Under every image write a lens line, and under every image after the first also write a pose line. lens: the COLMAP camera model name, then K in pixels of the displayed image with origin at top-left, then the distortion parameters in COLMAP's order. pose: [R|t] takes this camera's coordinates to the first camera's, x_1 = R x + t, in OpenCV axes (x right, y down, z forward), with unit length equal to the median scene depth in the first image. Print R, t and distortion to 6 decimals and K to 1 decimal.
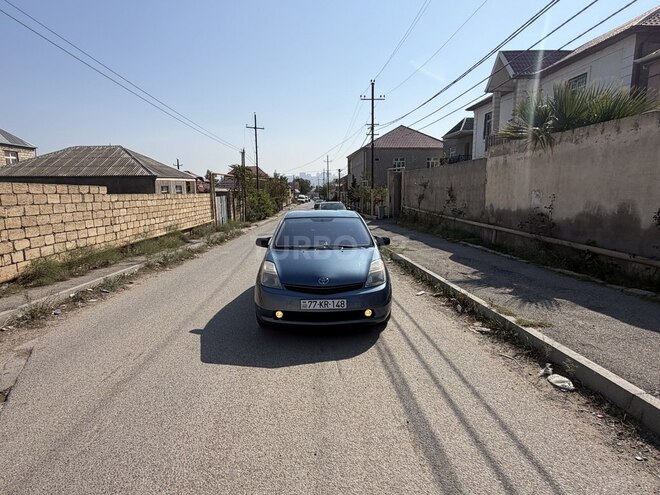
lens RADIAL K [[377.8, 0, 325.8], [0, 377.8, 250.0], [0, 0, 1]] dist [-0.001469, 0.001608]
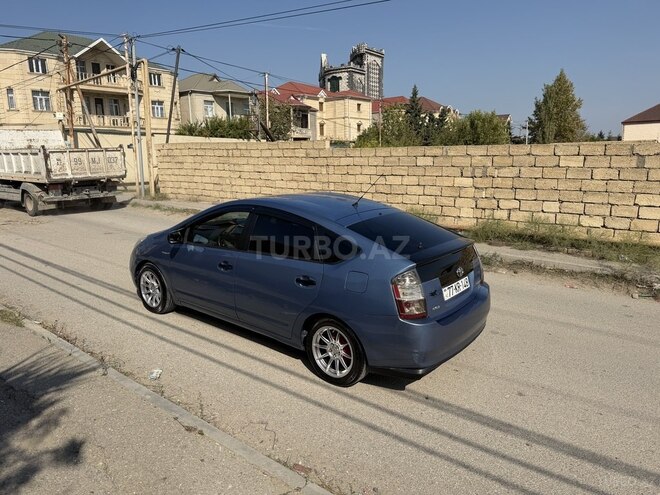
lens RADIAL K [[462.4, 0, 327.6], [0, 462.4, 249.2], [0, 0, 1]] dist [0.076268, -0.128348]
pose [[-0.637698, 0.174122, -0.750348, 0.398552], [-0.097929, 0.947885, 0.303188, -0.187042], [0.764036, 0.266823, -0.587413, 1.098181]]
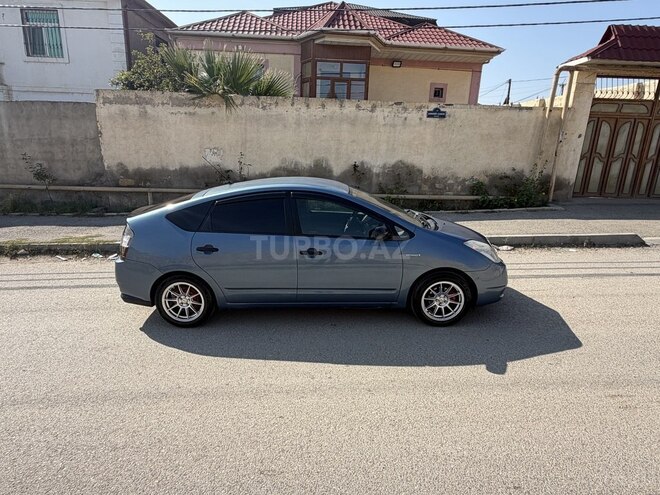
lens RADIAL K [[377.8, 0, 325.8], [0, 377.8, 250.0], [0, 0, 1]] dist [-0.001469, 0.001608]
pose [[0.025723, -0.252896, 0.967151, -0.509873], [0.134682, 0.959528, 0.247321, -0.104228], [-0.990555, 0.123896, 0.058743, 0.666504]]
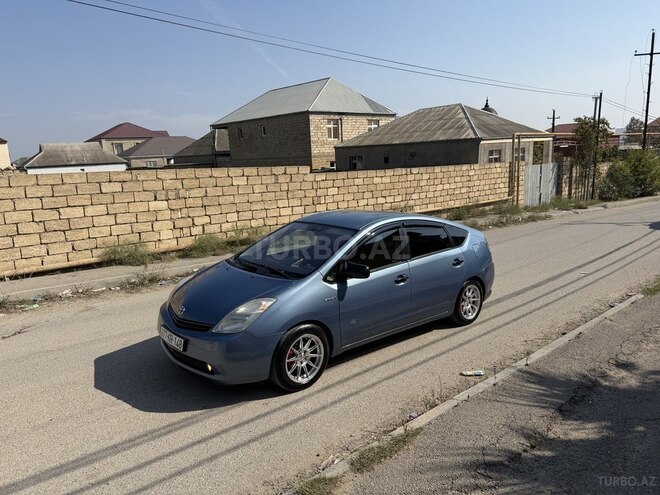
lens RADIAL K [[459.1, 0, 331.0], [0, 459.1, 248.4], [0, 0, 1]] dist [0.118738, -0.186954]
pose [[0.639241, 0.136070, -0.756873, 0.450707], [-0.093497, 0.990672, 0.099136, -0.086279], [0.763302, 0.007394, 0.646000, 0.284992]]
